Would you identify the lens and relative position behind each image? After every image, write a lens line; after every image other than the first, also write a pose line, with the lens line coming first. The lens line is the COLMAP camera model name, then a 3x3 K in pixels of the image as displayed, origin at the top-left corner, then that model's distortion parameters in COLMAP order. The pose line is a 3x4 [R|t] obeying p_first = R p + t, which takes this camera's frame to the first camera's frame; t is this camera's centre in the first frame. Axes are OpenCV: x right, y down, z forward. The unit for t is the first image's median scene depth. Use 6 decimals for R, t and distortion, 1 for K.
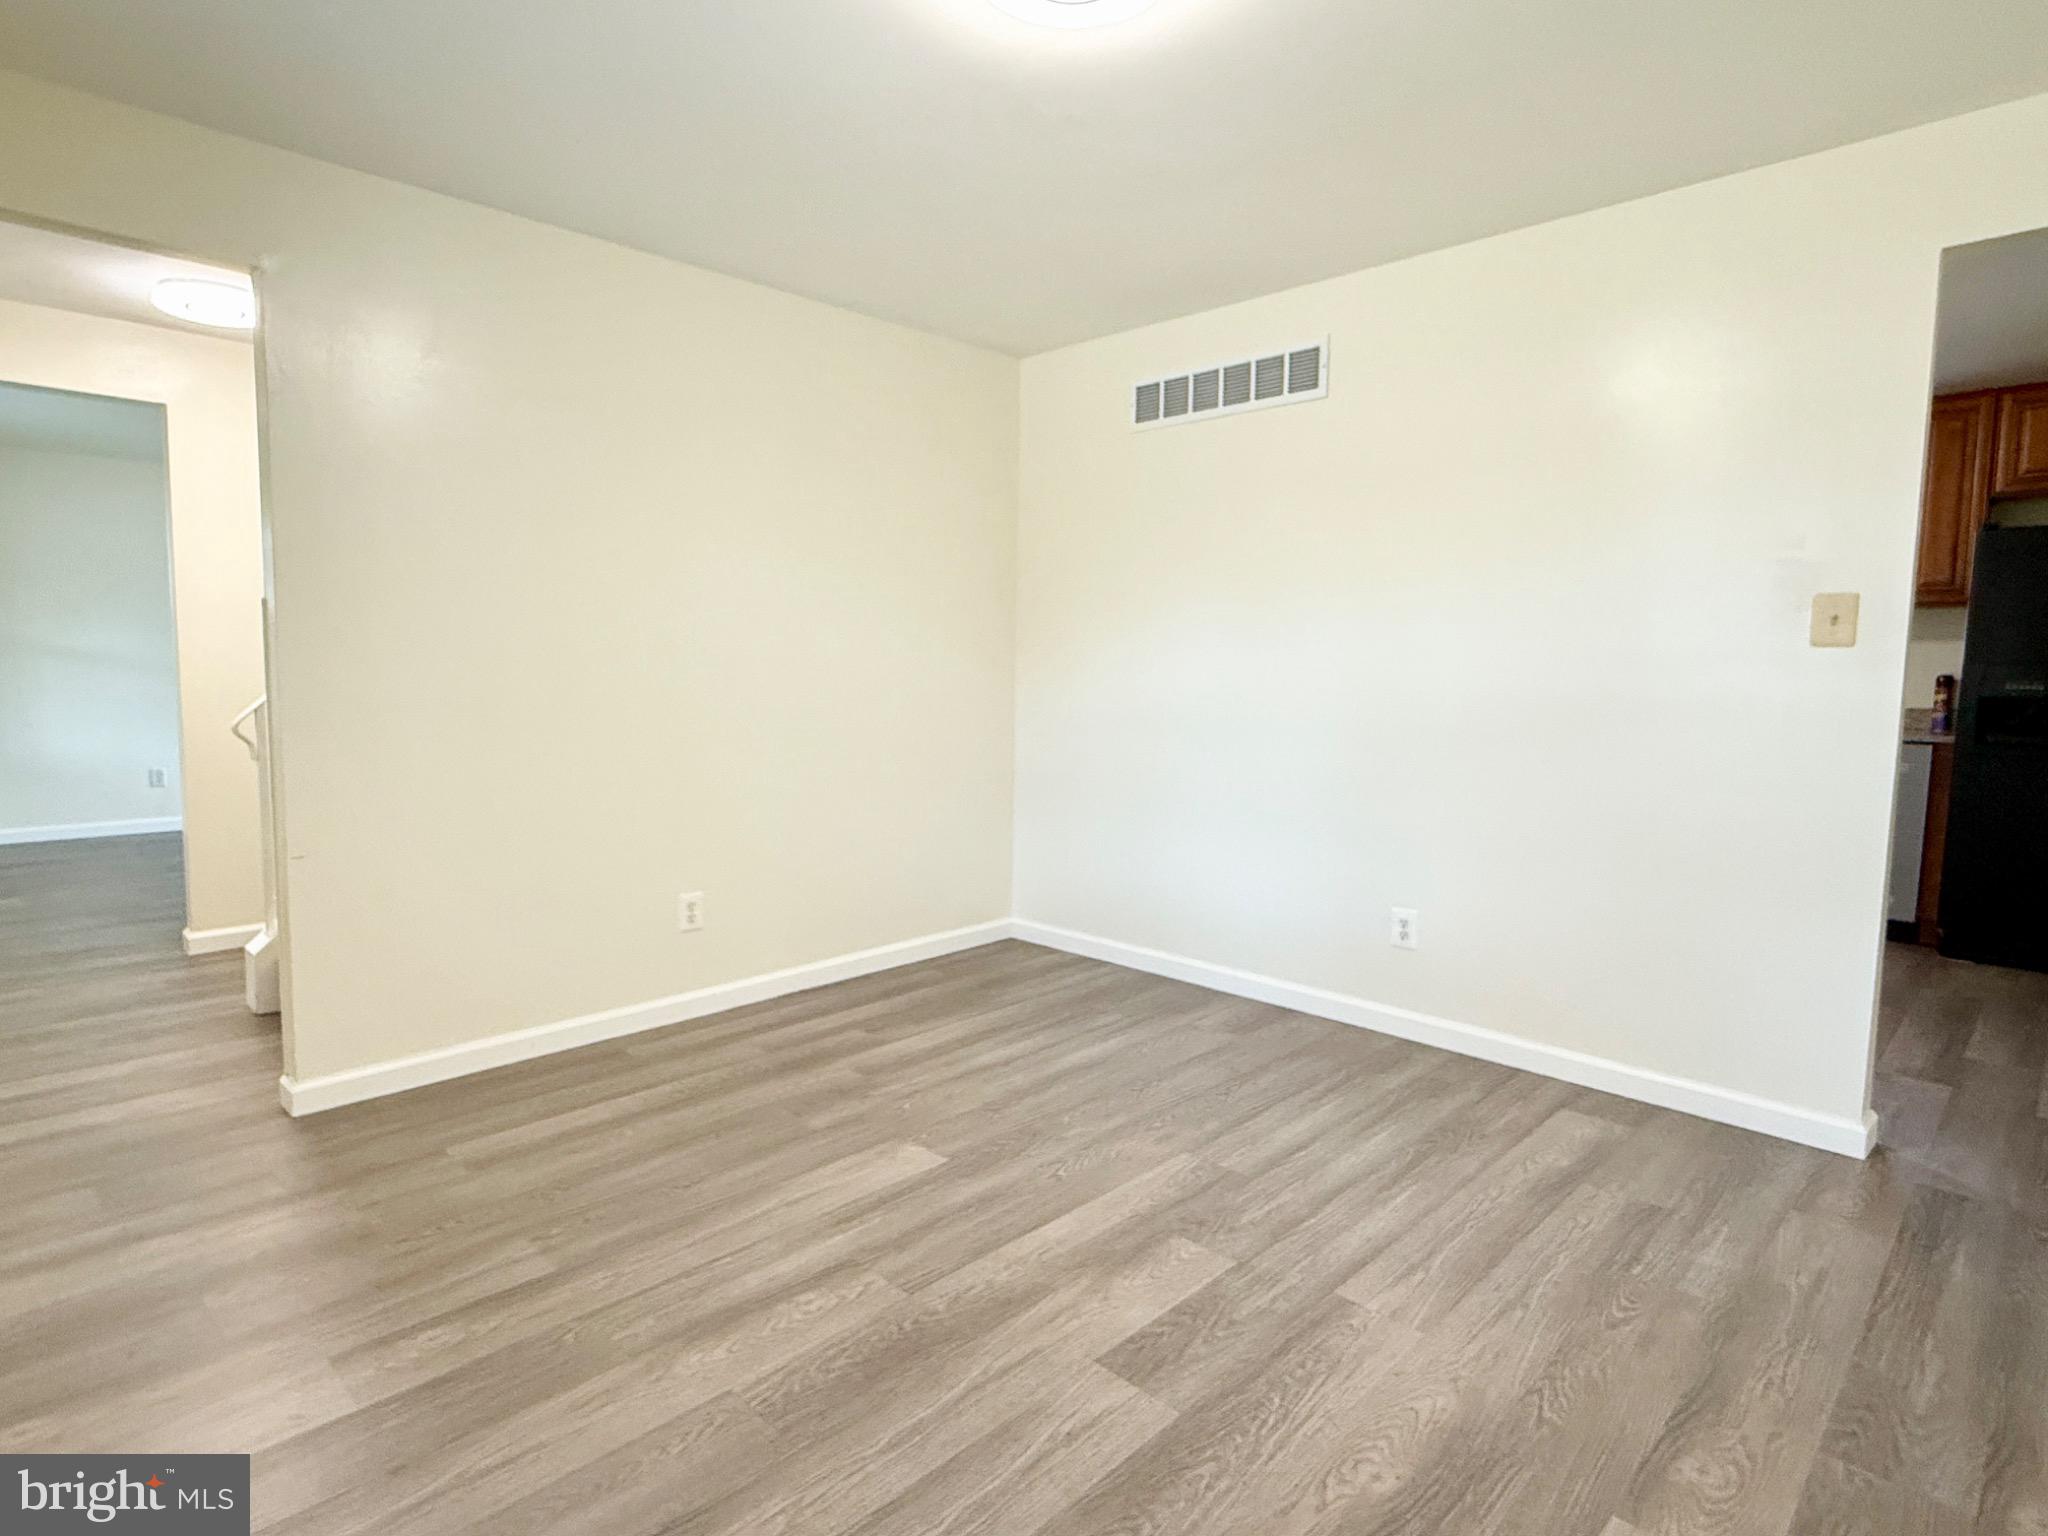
lens RADIAL K [[1101.3, 0, 1024.0], [0, 1101.3, 768.0], [0, 0, 1]] dist [-0.000131, -0.000108]
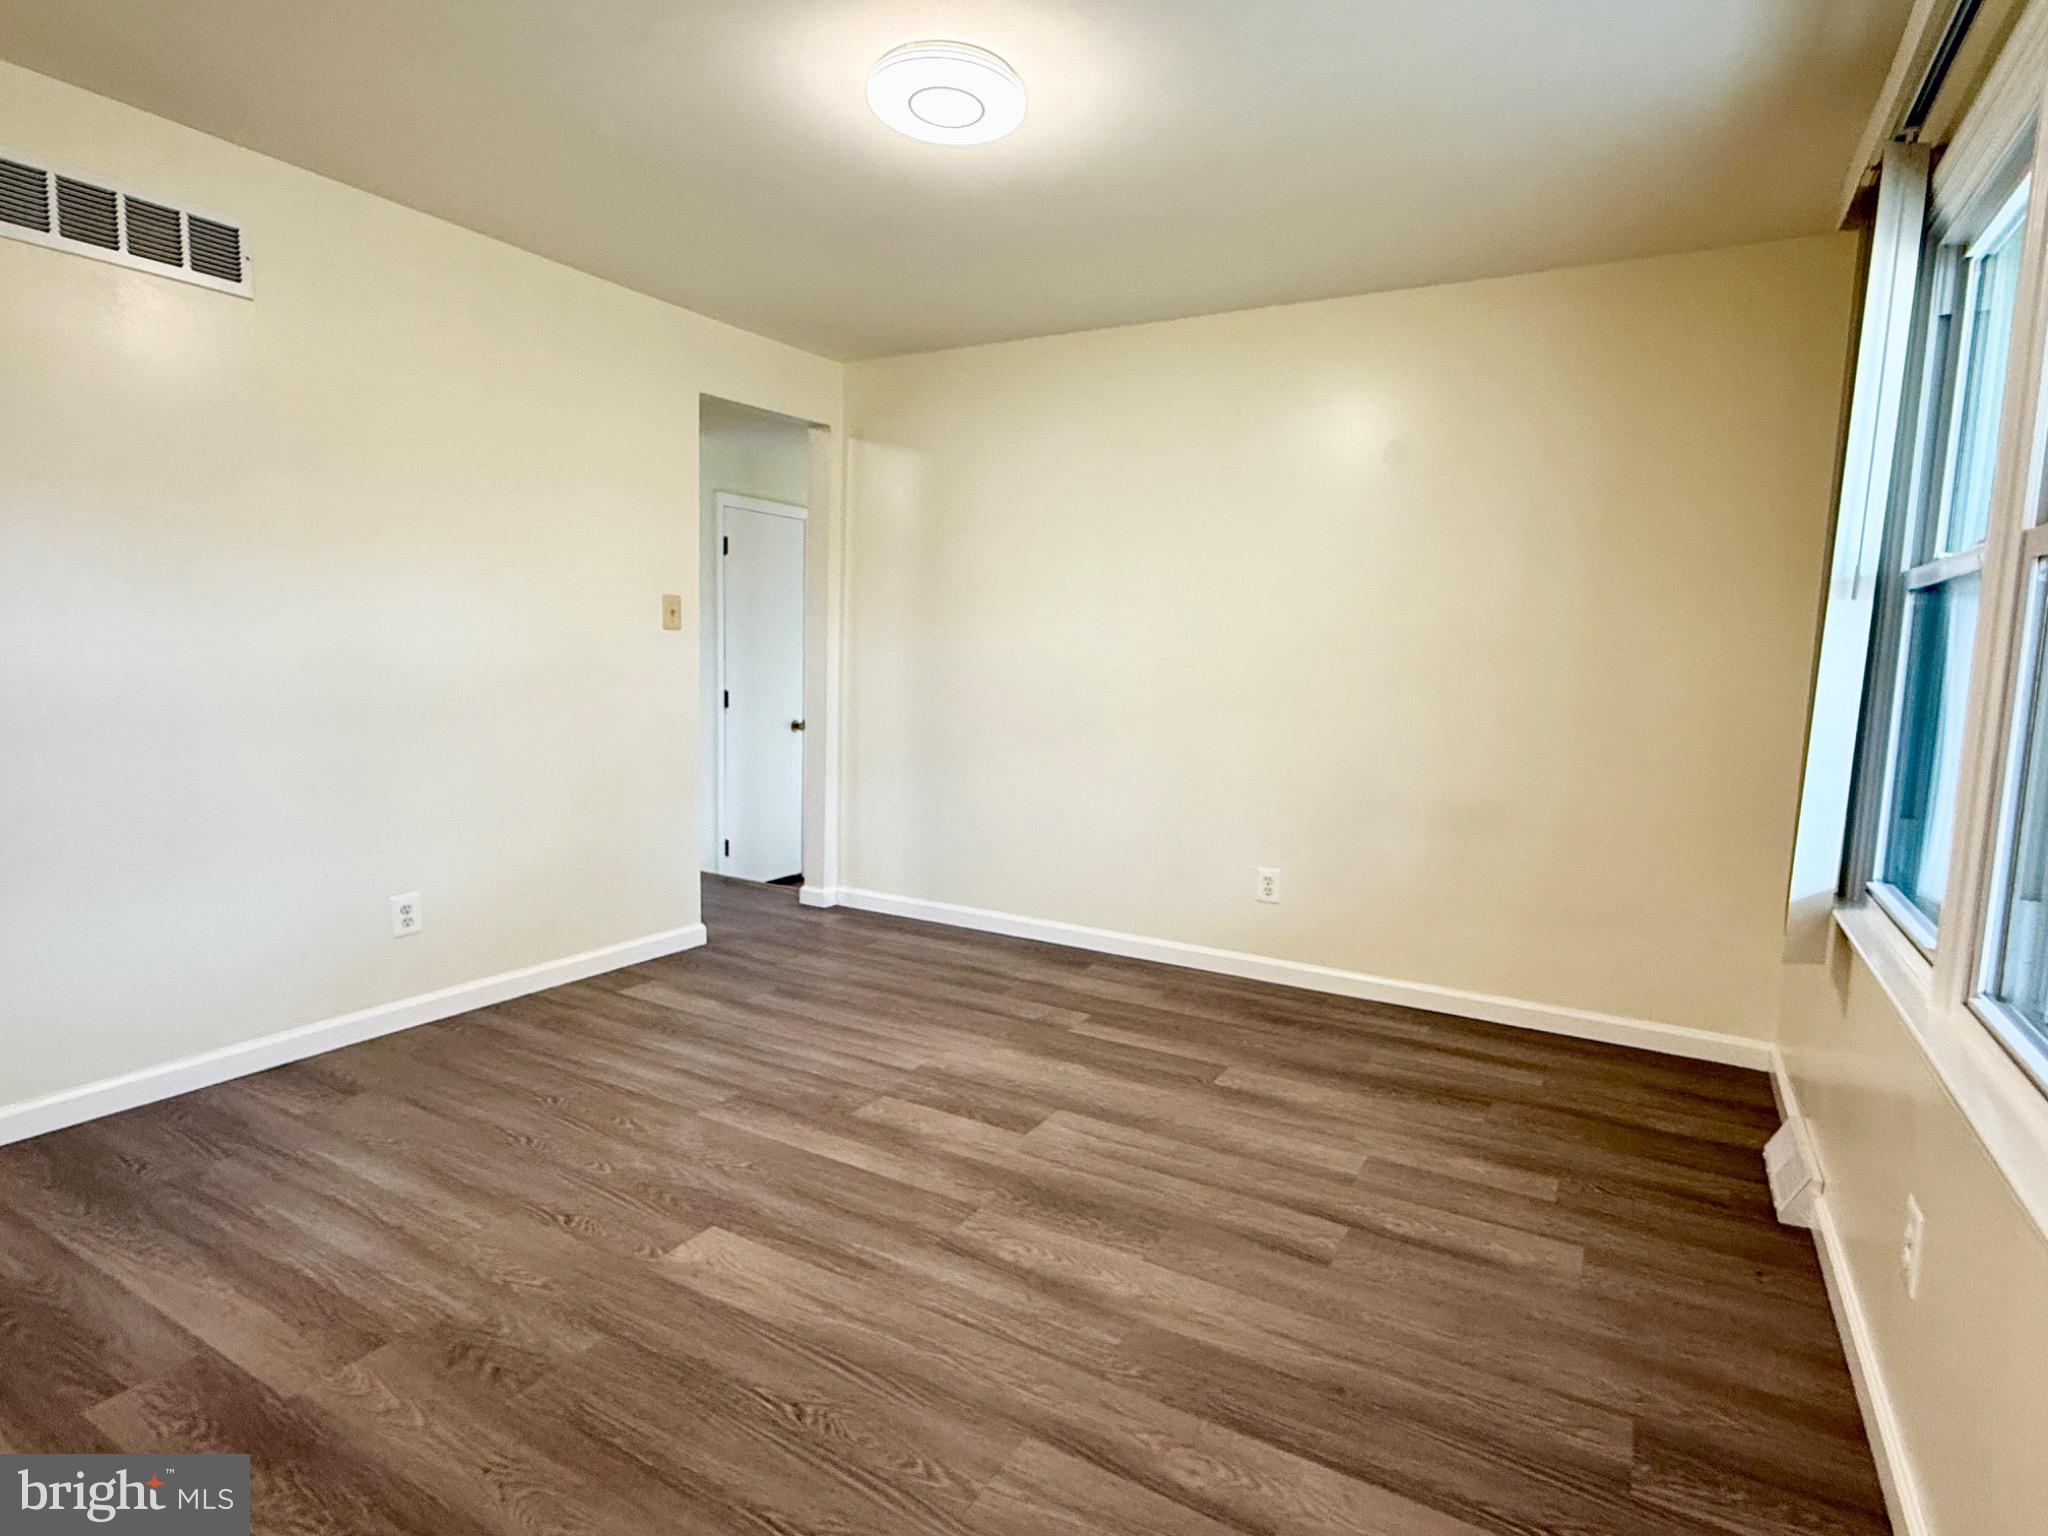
lens RADIAL K [[1101.3, 0, 1024.0], [0, 1101.3, 768.0], [0, 0, 1]] dist [-0.000131, -0.000108]
pose [[-0.253946, -0.124845, 0.959127, -0.900935], [0.060843, 0.987609, 0.144662, -0.111058], [-0.965303, 0.095092, -0.243203, 0.919399]]
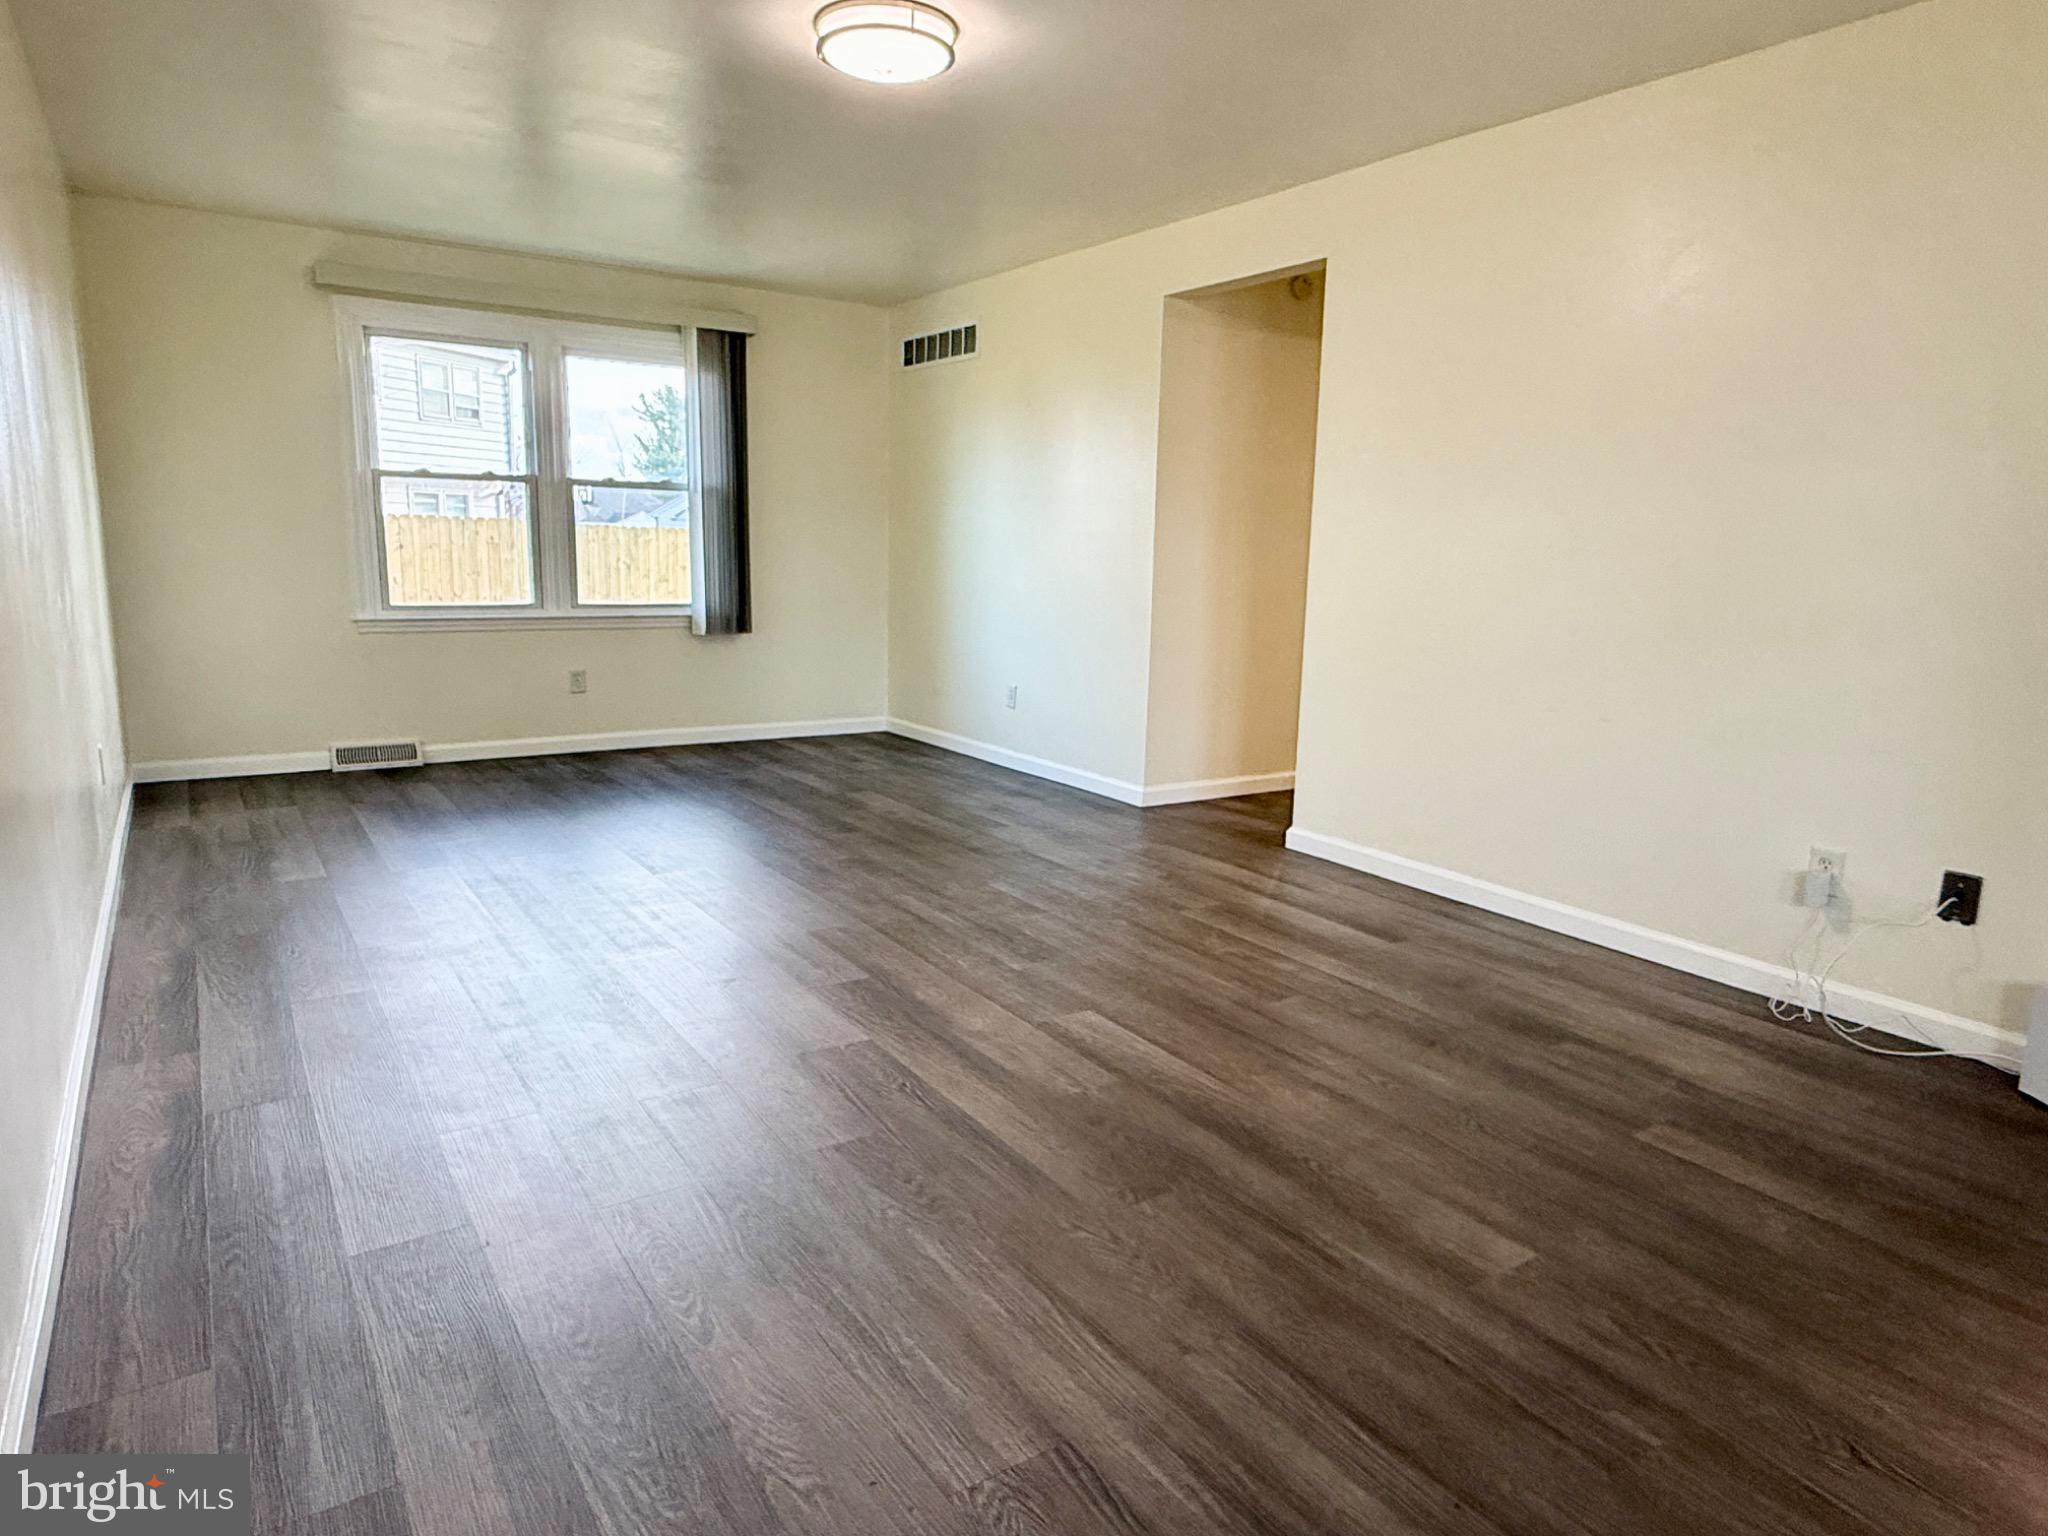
lens RADIAL K [[1239.2, 0, 1024.0], [0, 1239.2, 768.0], [0, 0, 1]] dist [0.000863, 0.000293]
pose [[0.979195, 0.044259, -0.198035, 0.975675], [-0.025551, 0.995049, 0.096045, 0.118651], [0.201305, -0.088987, 0.975478, -1.098308]]
